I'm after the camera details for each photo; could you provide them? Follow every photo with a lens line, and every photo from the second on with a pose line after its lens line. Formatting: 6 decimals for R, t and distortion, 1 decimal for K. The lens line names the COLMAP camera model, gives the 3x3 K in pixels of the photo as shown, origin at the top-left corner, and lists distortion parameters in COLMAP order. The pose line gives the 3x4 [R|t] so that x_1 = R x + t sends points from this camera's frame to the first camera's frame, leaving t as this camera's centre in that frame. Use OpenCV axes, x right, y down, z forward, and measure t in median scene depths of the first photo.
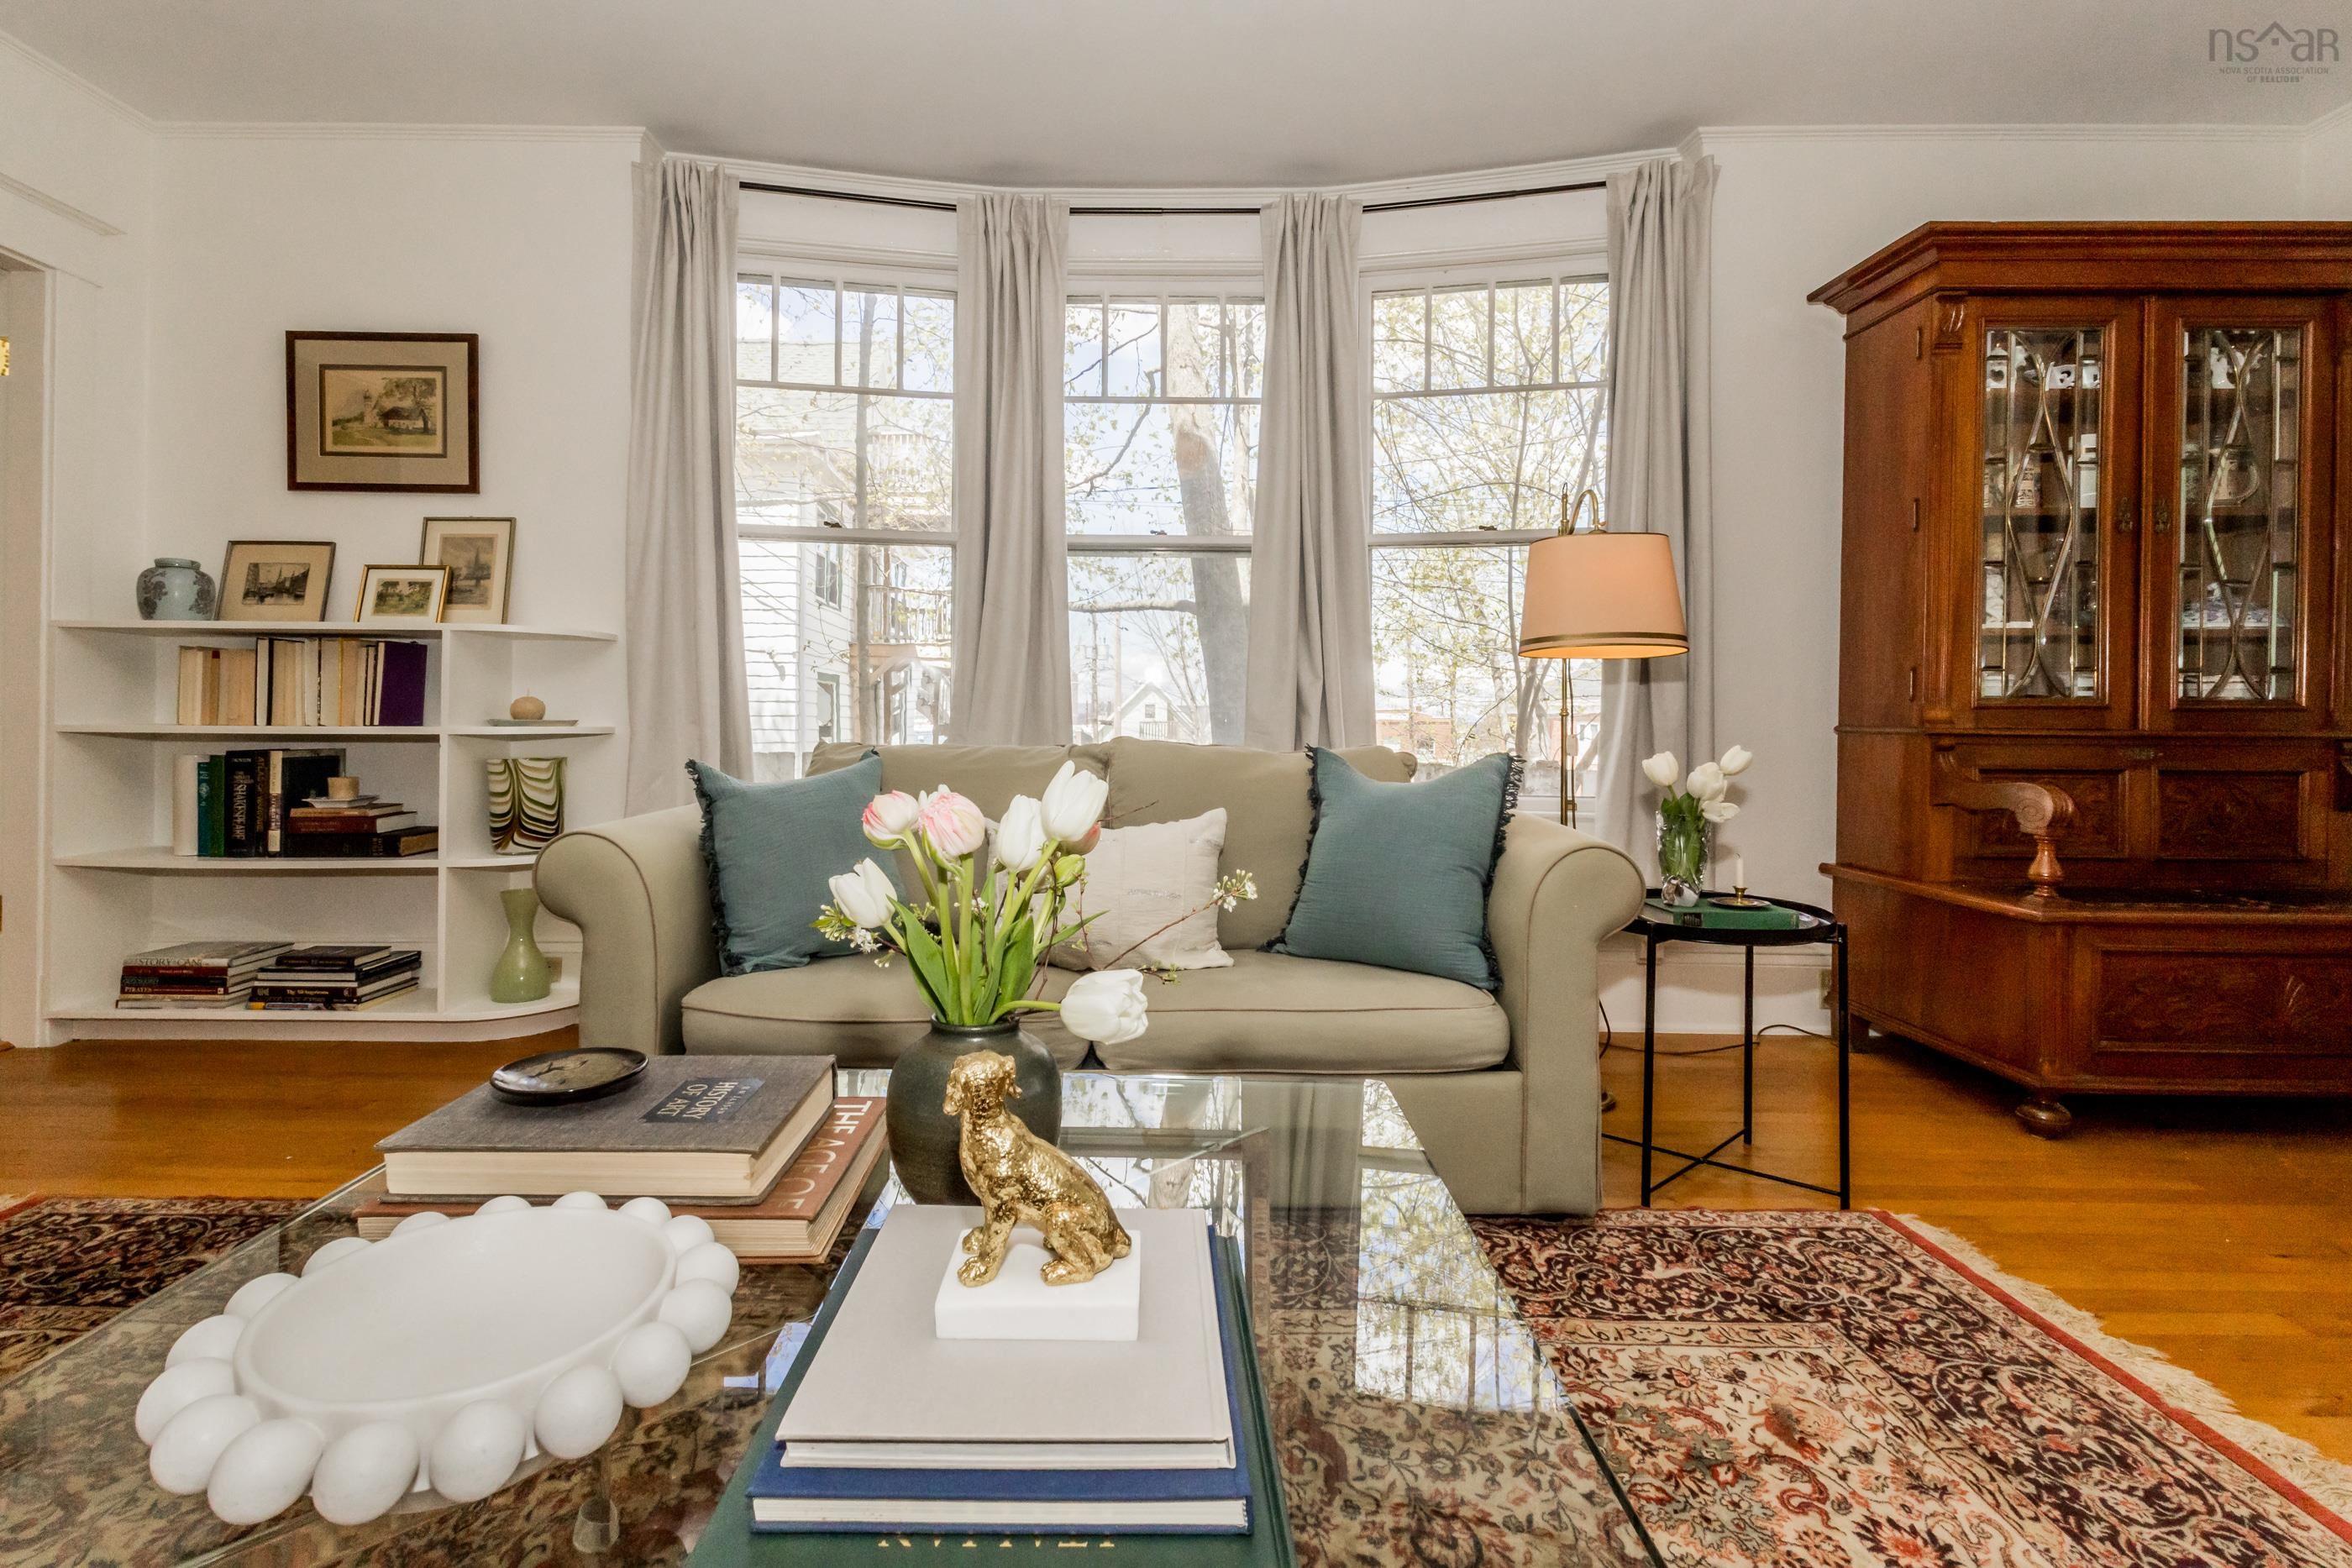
lens RADIAL K [[1106.7, 0, 1167.4], [0, 1106.7, 720.5], [0, 0, 1]] dist [0.001979, 0.000445]
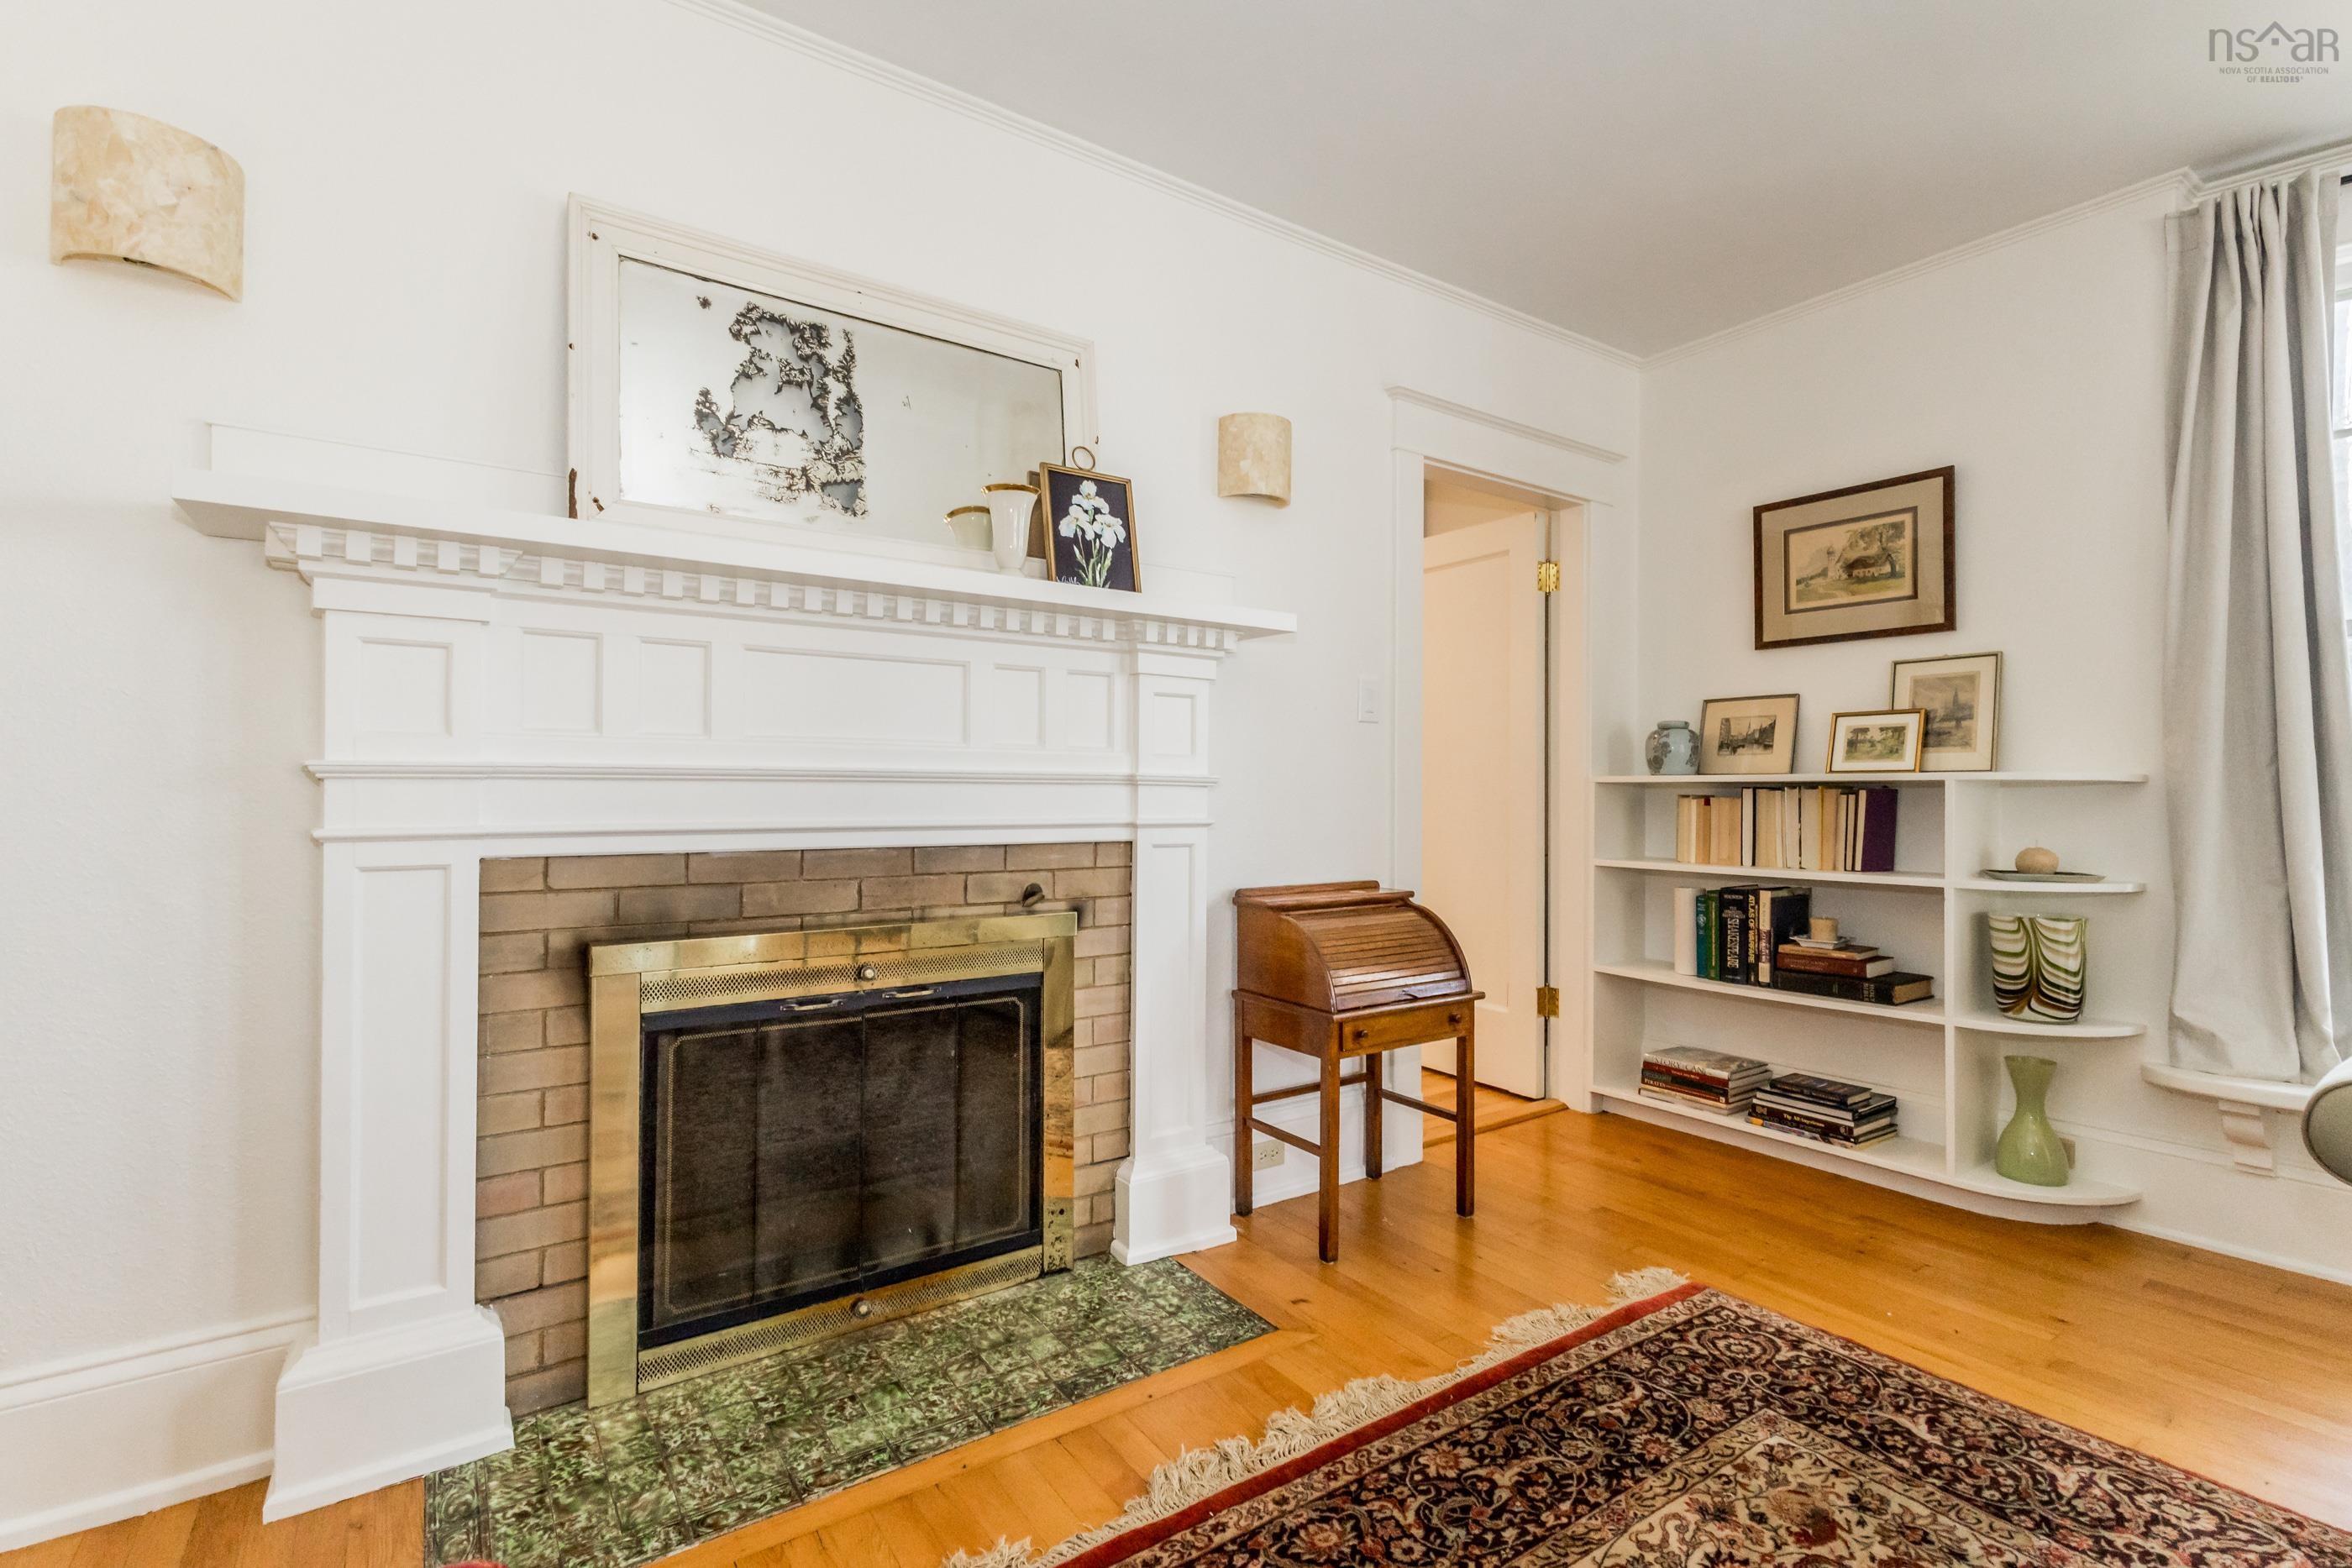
lens RADIAL K [[1087.8, 0, 1176.0], [0, 1087.8, 784.0], [0, 0, 1]] dist [0.001498, 0.000270]
pose [[0.562514, -0.014978, -0.826652, -0.232253], [0.004351, 0.999876, -0.015156, -0.062810], [0.826776, 0.004929, 0.562509, -0.088440]]
